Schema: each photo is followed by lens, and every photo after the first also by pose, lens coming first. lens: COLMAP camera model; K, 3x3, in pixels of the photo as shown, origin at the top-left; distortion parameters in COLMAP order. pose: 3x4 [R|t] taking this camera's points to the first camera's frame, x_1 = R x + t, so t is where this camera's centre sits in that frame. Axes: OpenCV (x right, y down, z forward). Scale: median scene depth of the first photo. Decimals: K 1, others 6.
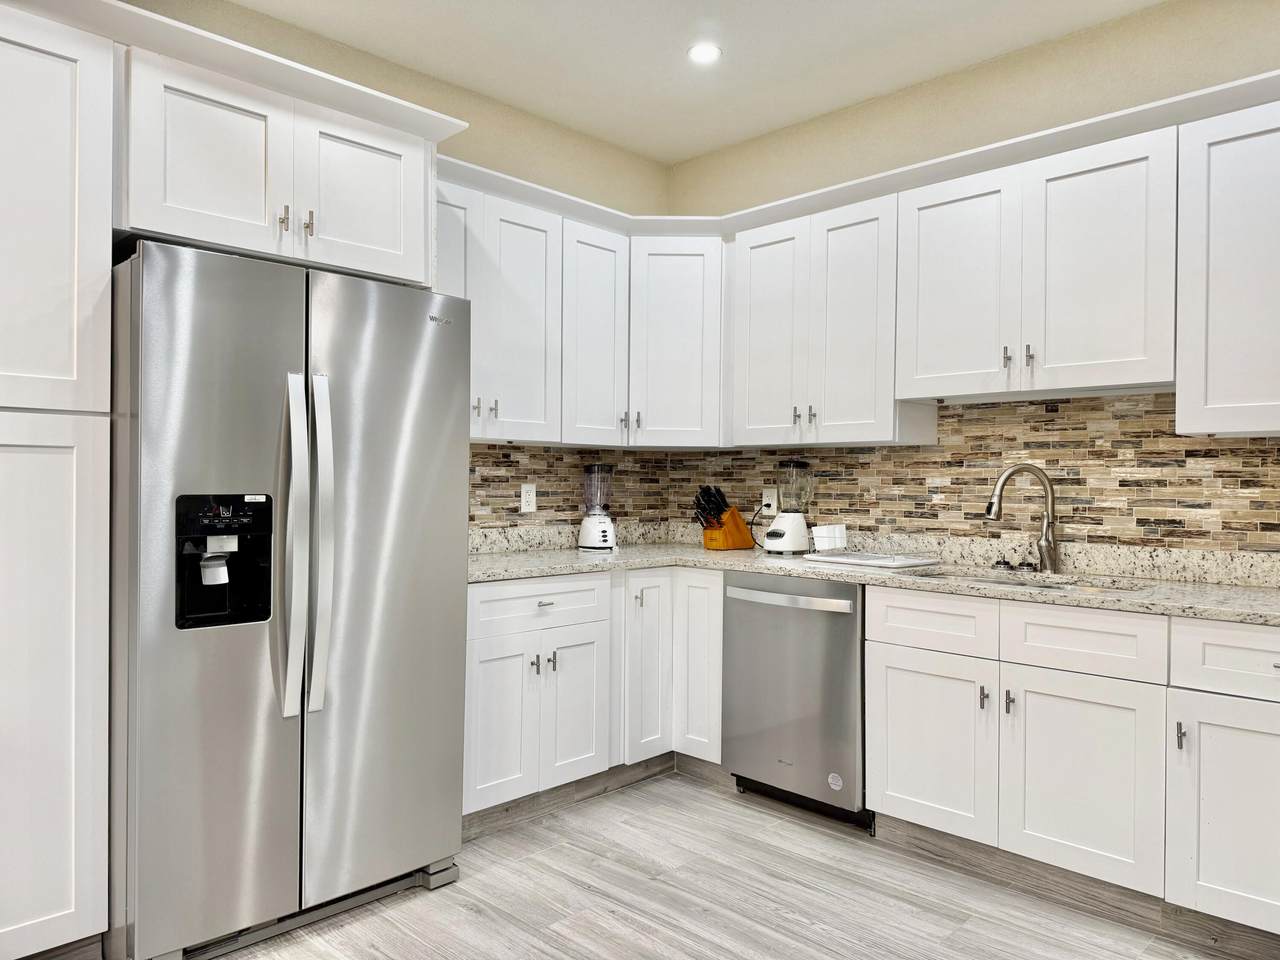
lens RADIAL K [[902.8, 0, 632.3], [0, 902.8, 484.7], [0, 0, 1]] dist [0.033706, -0.045505]
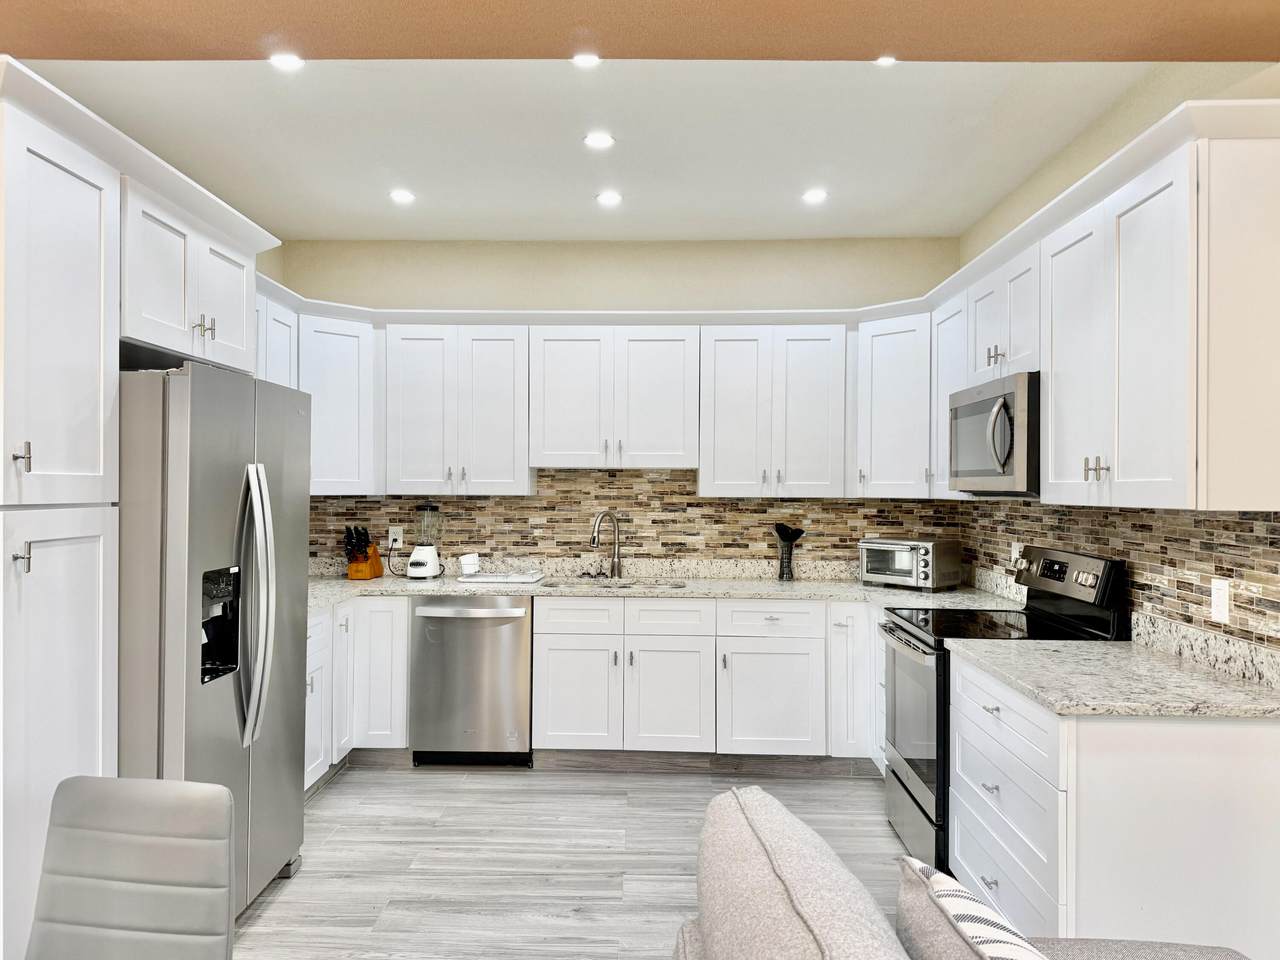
lens RADIAL K [[902.8, 0, 639.8], [0, 902.8, 472.7], [0, 0, 1]] dist [0.033706, -0.045505]
pose [[0.722166, 0.006453, 0.691690, -0.619614], [0.003167, 0.999915, -0.012636, -0.069771], [-0.691713, 0.011316, 0.722084, -0.180334]]
